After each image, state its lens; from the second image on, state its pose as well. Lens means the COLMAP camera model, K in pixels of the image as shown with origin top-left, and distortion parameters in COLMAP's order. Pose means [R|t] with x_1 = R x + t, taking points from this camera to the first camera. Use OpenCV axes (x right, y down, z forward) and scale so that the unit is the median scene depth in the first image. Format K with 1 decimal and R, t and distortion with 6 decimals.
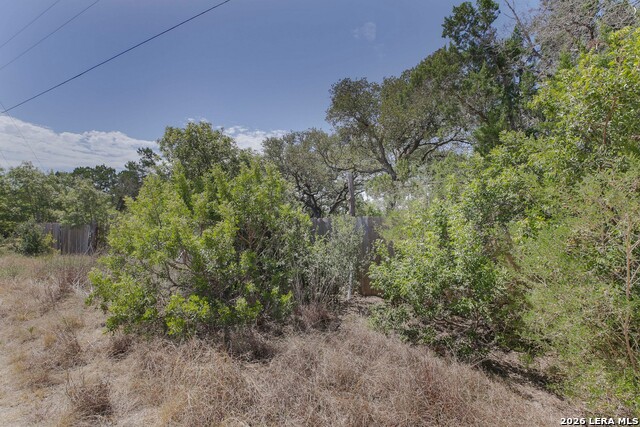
lens RADIAL K [[292.9, 0, 320.0], [0, 292.9, 213.5], [0, 0, 1]] dist [-0.046259, 0.014184]
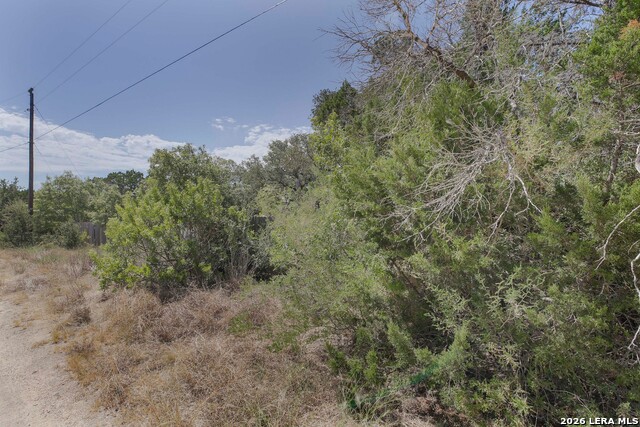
lens RADIAL K [[292.9, 0, 320.0], [0, 292.9, 213.5], [0, 0, 1]] dist [-0.046259, 0.014184]
pose [[0.995645, -0.016946, -0.091673, 0.125593], [0.018375, 0.999722, 0.014775, -0.003455], [0.091397, -0.016396, 0.995680, -0.095643]]
